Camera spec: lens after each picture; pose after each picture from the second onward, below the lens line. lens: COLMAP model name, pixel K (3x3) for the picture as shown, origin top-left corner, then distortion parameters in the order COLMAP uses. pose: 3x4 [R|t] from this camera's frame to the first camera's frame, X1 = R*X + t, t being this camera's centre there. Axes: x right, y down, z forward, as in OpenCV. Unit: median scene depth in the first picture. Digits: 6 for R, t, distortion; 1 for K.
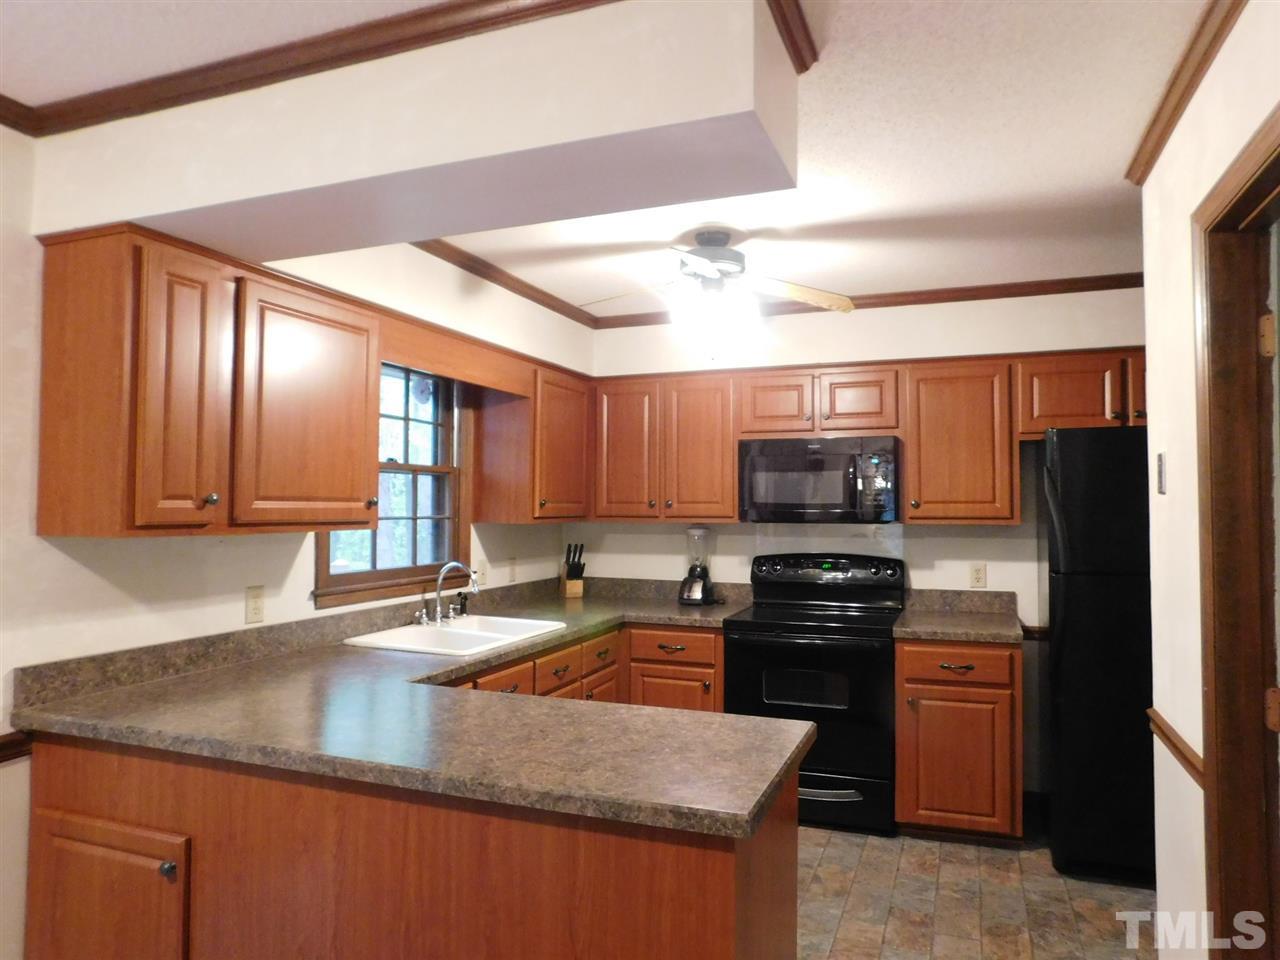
lens RADIAL K [[848.8, 0, 641.9], [0, 848.8, 480.3], [0, 0, 1]] dist [-0.074866, 0.059963]
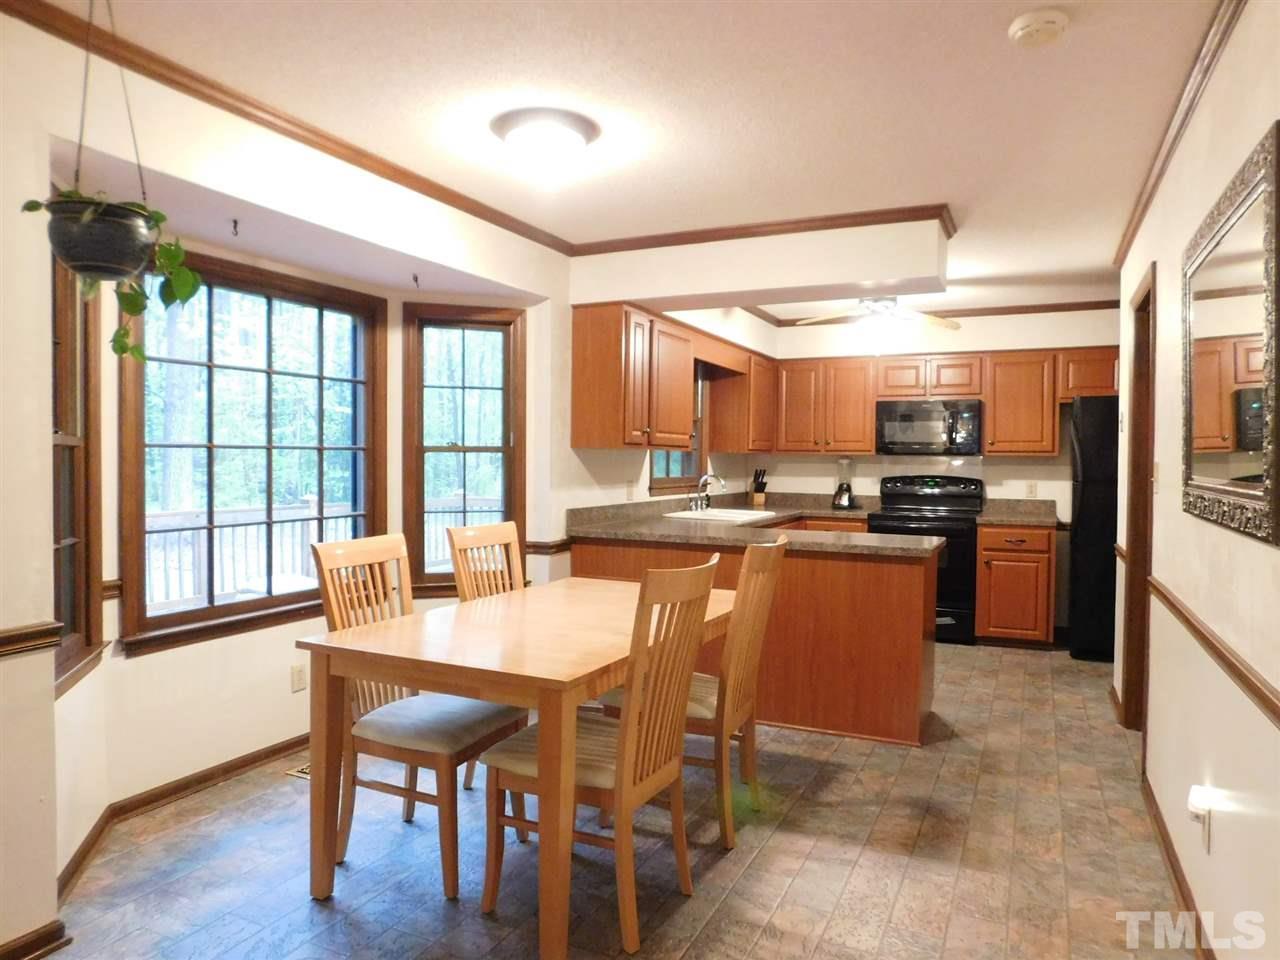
lens RADIAL K [[848.8, 0, 641.9], [0, 848.8, 480.3], [0, 0, 1]] dist [-0.074866, 0.059963]
pose [[0.997468, 0.009531, -0.070478, -0.214492], [-0.005774, 0.998561, 0.053324, 0.018116], [0.070885, -0.052782, 0.996087, -0.609083]]
